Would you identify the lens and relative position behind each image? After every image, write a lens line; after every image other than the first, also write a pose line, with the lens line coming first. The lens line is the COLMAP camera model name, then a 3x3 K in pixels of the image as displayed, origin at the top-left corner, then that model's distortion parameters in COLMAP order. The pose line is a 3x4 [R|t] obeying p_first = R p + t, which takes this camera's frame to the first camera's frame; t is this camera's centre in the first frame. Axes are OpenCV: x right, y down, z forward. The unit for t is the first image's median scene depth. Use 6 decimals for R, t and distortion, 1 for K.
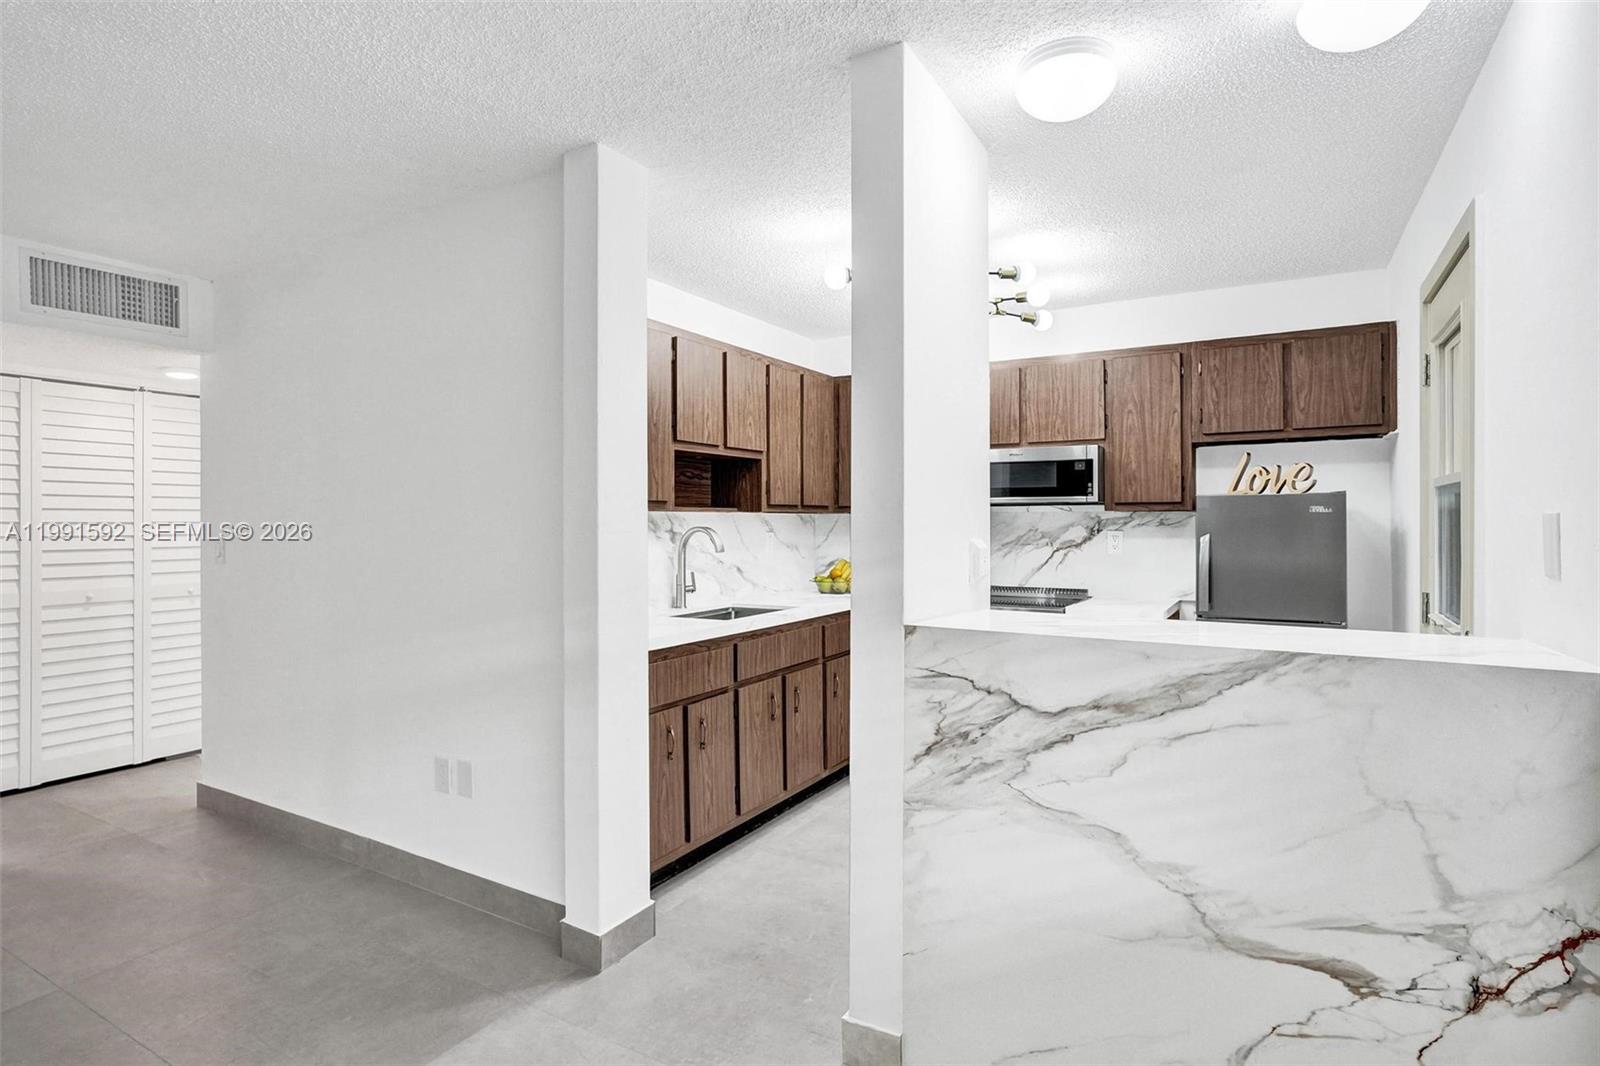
lens RADIAL K [[818.2, 0, 809.5], [0, 818.2, 522.7], [0, 0, 1]] dist [-0.050099, 0.034250]
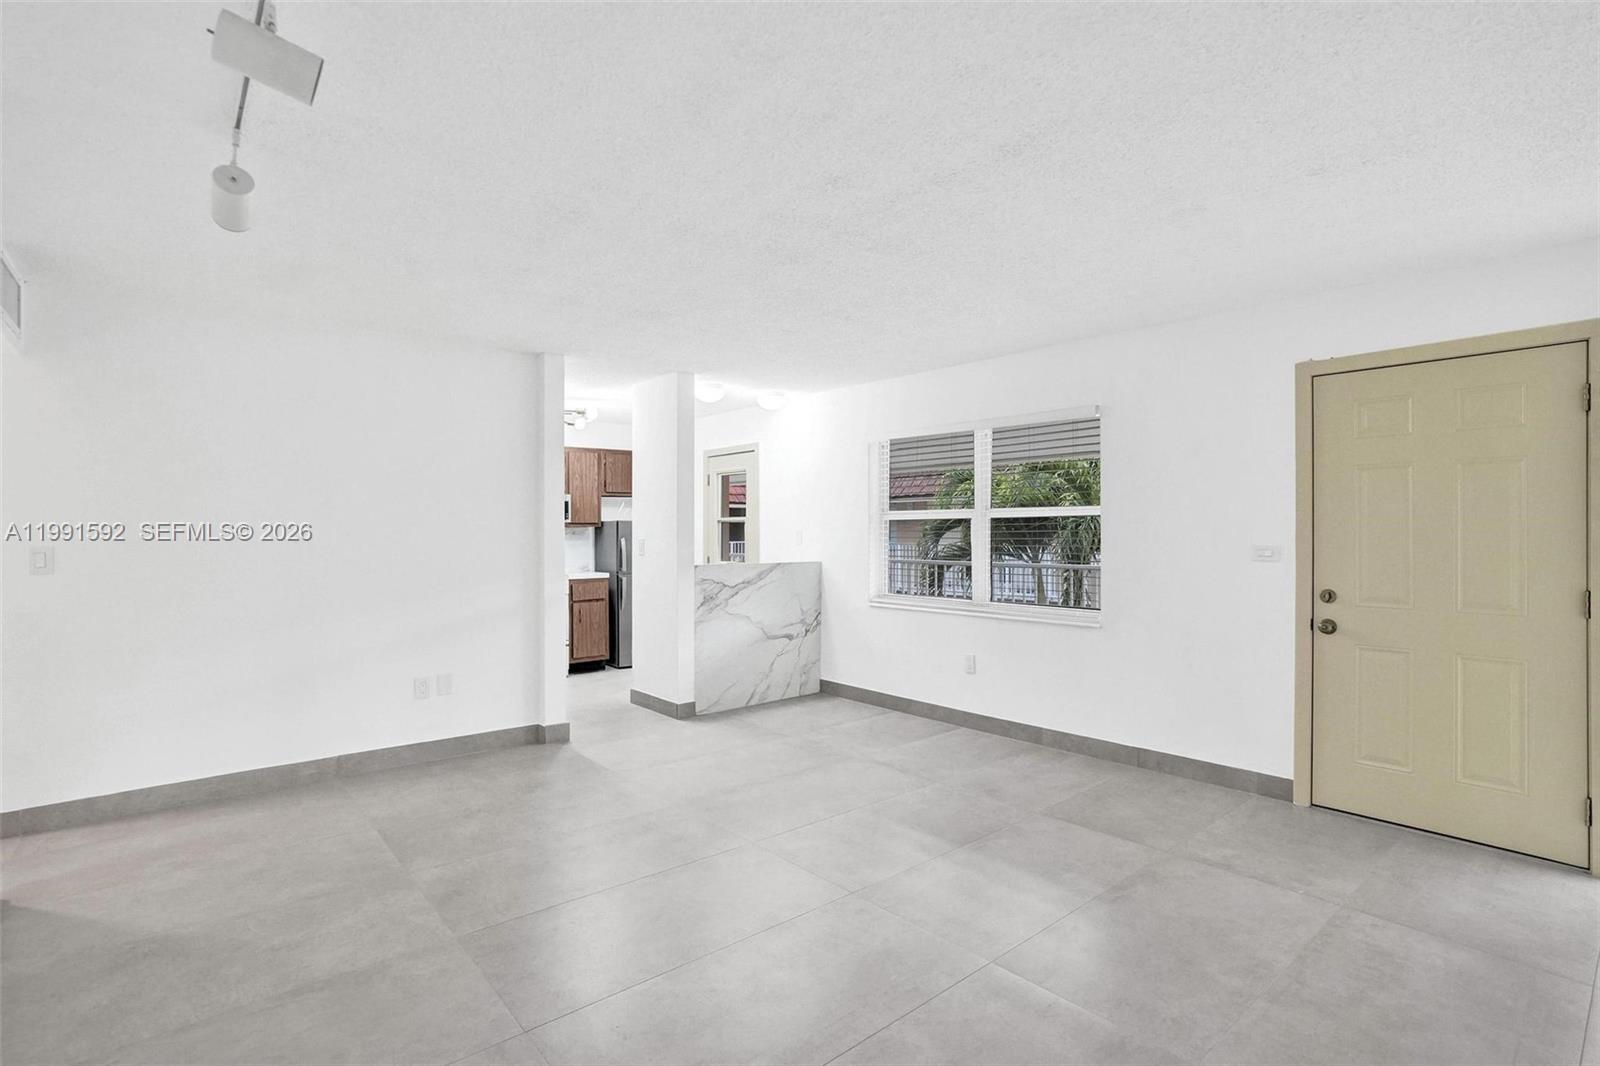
lens RADIAL K [[770.3, 0, 810.0], [0, 770.3, 534.2], [0, 0, 1]] dist [-0.085827, 0.045294]
pose [[0.320933, -0.001490, 0.947101, -1.390970], [0.002783, 0.999996, 0.000631, 0.004681], [-0.947098, 0.002433, 0.320936, -0.188905]]
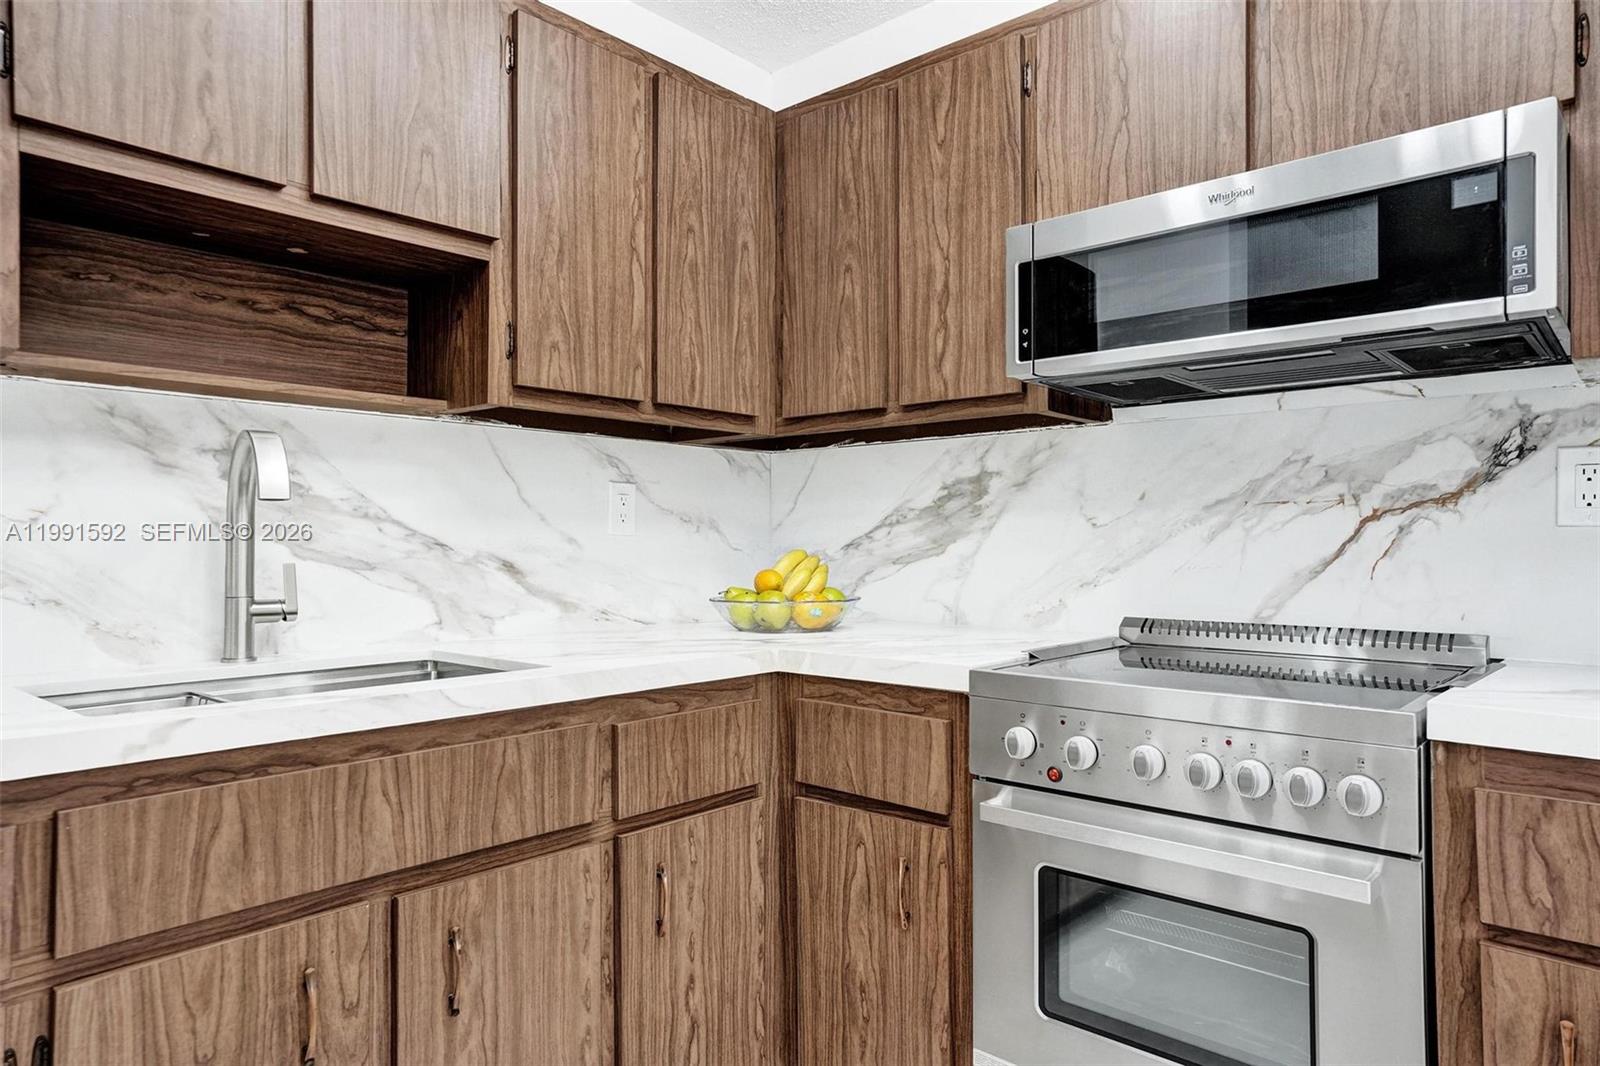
lens RADIAL K [[986.3, 0, 796.1], [0, 986.3, 529.1], [0, 0, 1]] dist [-0.025686, 0.046382]
pose [[0.976315, -0.001158, -0.216350, 0.200524], [-0.002111, 0.999887, -0.014878, 0.057225], [0.216343, 0.014982, 0.976203, 0.697504]]
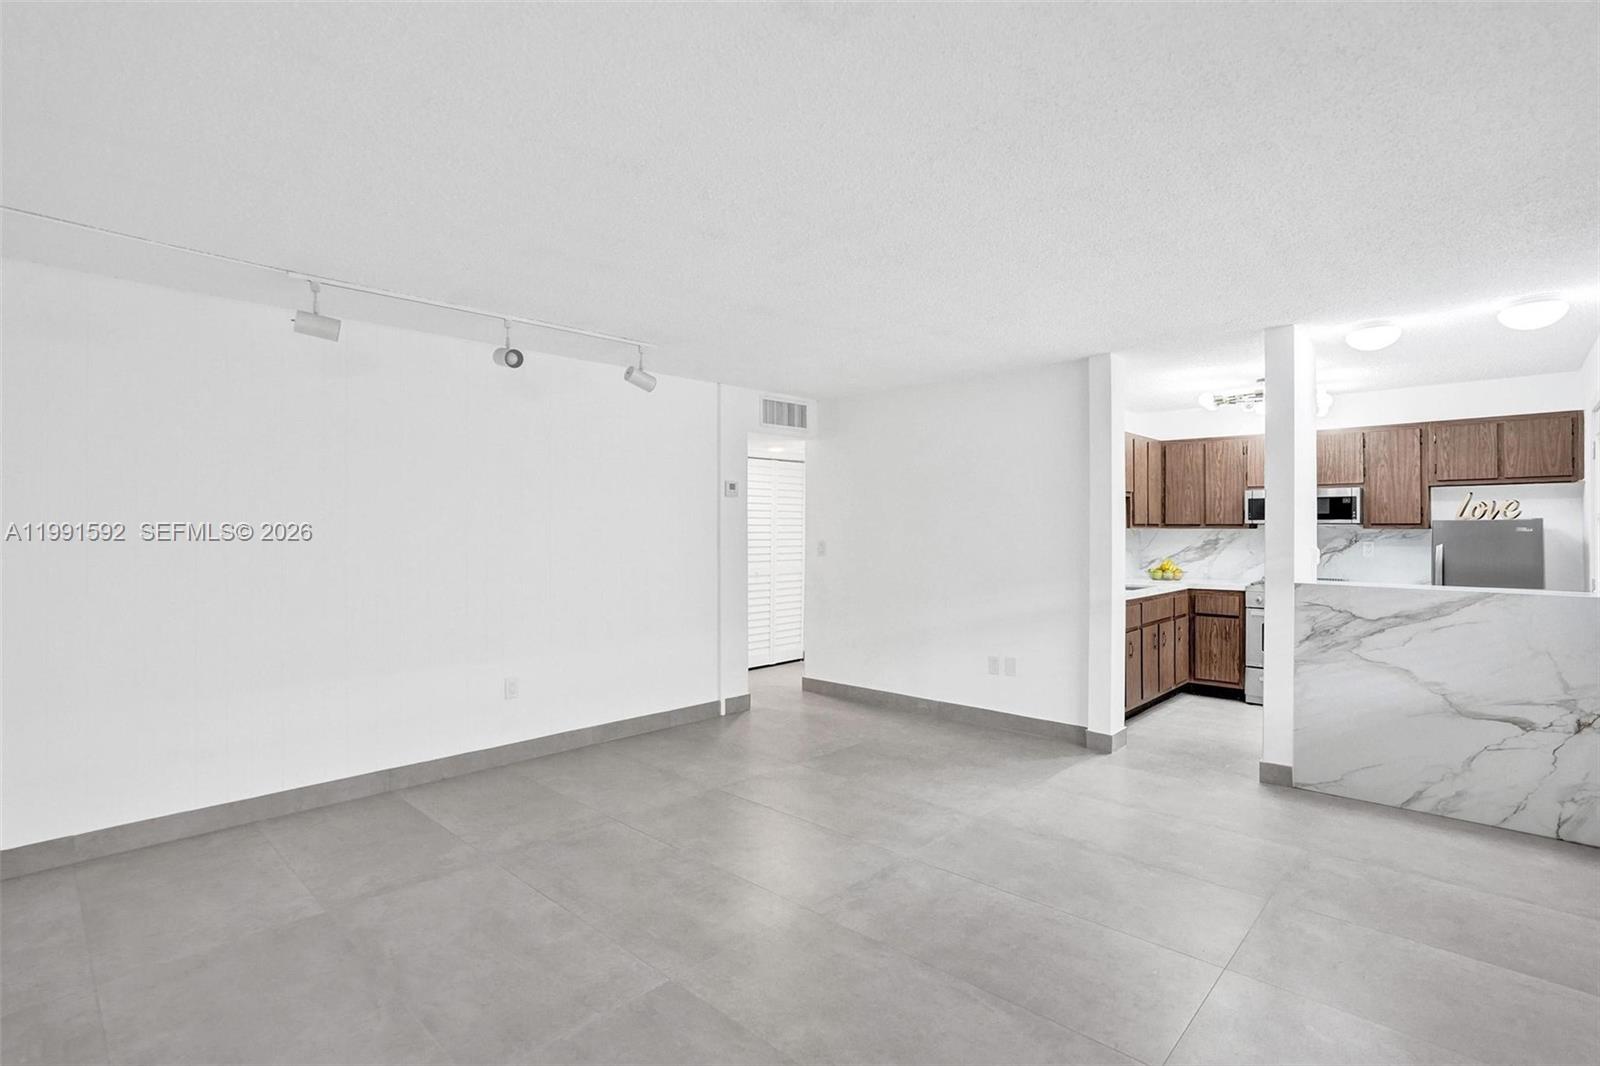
lens RADIAL K [[769.6, 0, 792.3], [0, 769.6, 522.4], [0, 0, 1]] dist [-0.053295, 0.026968]
pose [[0.971749, 0.001890, -0.236011, -0.418499], [-0.004011, 0.999956, -0.008507, -0.011224], [0.235984, 0.009213, 0.971713, -0.770203]]
